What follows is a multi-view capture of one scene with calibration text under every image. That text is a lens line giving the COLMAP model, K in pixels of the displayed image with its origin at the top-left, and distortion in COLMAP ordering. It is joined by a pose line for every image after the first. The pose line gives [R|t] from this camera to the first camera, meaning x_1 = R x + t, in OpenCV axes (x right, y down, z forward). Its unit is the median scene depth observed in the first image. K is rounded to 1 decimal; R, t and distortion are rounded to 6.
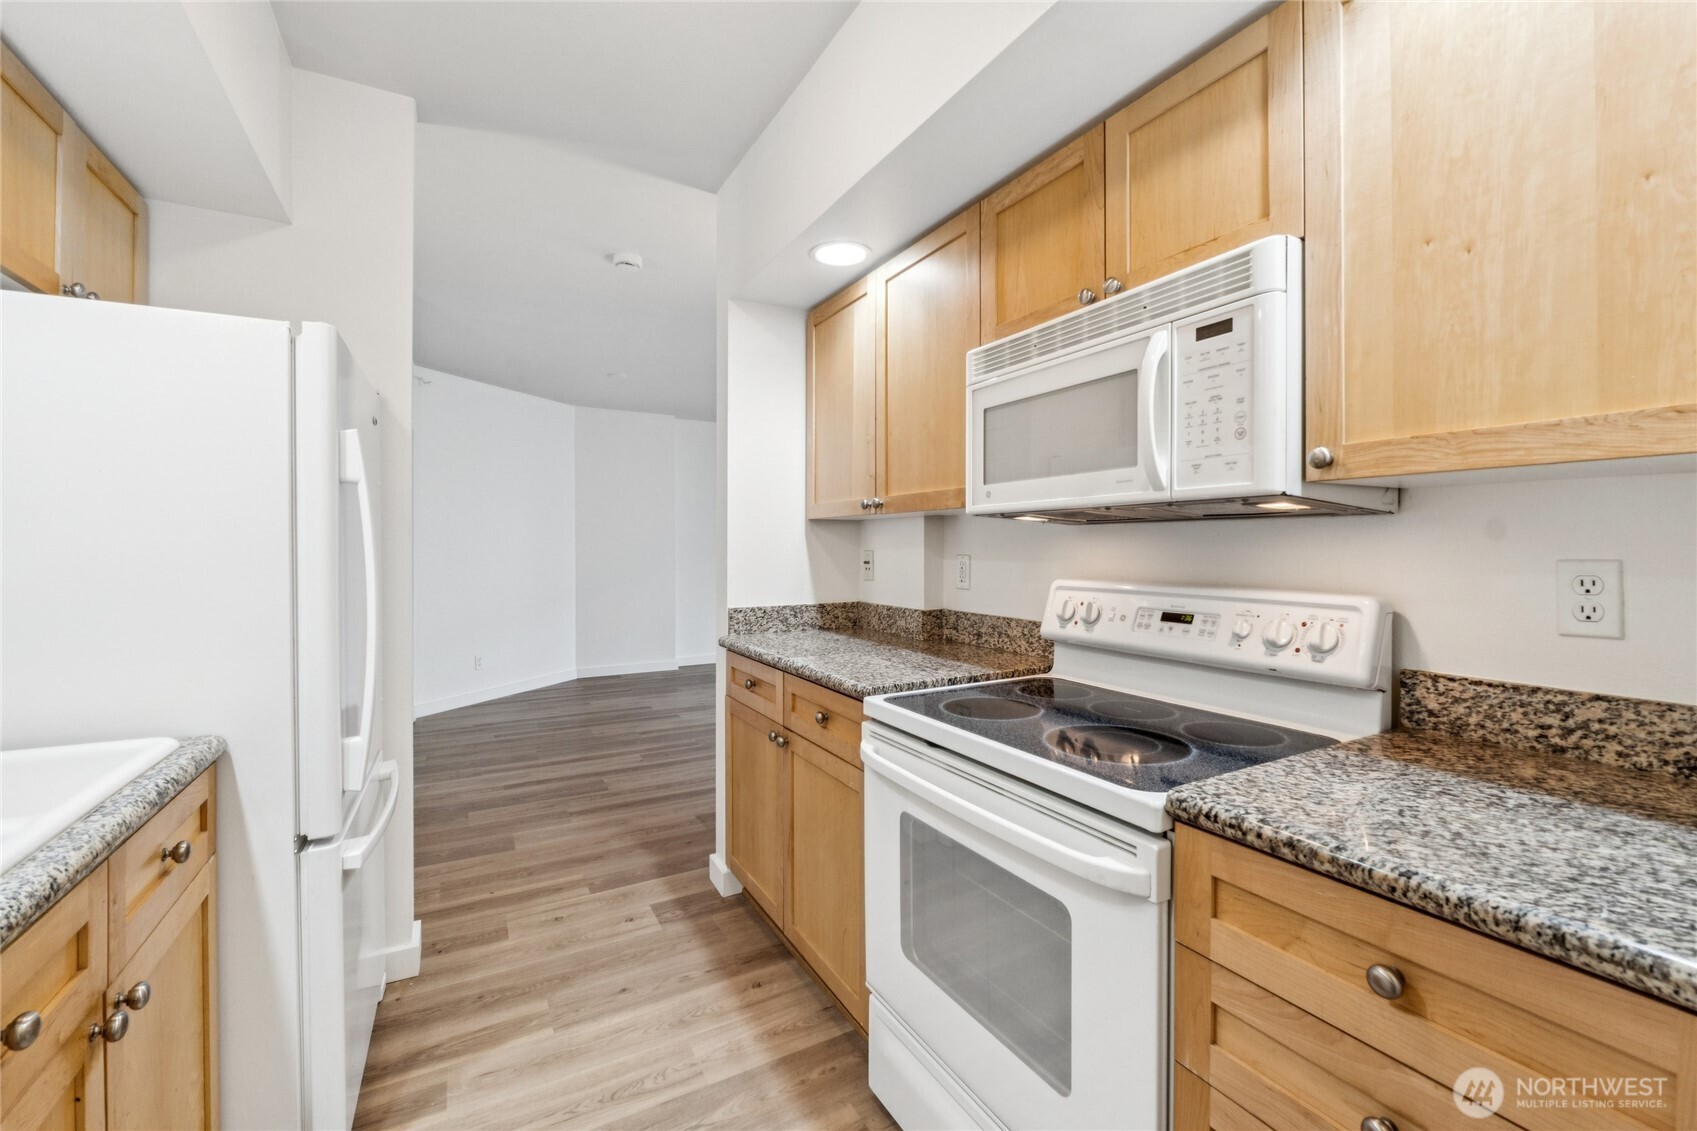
lens RADIAL K [[705.6, 0, 854.6], [0, 705.6, 553.7], [0, 0, 1]] dist [-0.011049, -0.000072]
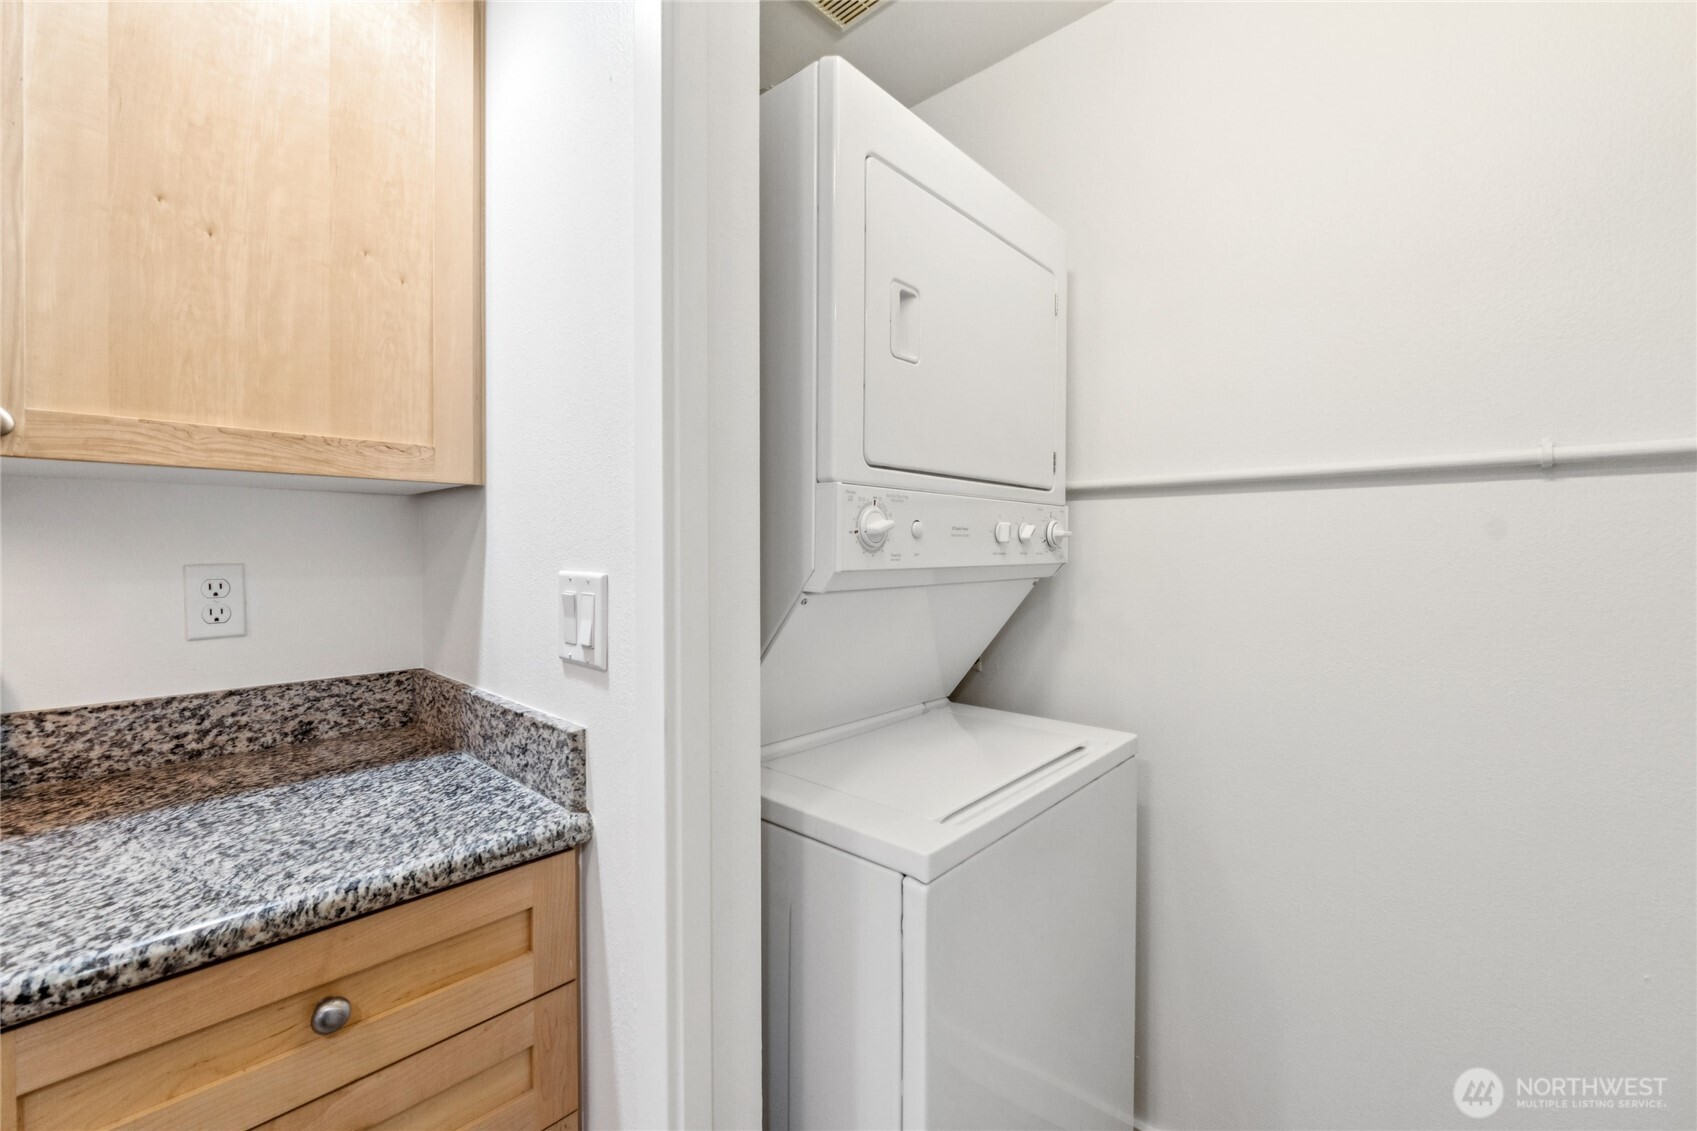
lens RADIAL K [[705.6, 0, 850.8], [0, 705.6, 554.0], [0, 0, 1]] dist [-0.011049, -0.000072]
pose [[-0.310887, -0.005419, 0.950431, -0.269998], [0.009756, 0.999913, 0.008892, -0.006810], [-0.950397, 0.012037, -0.310807, 0.483796]]
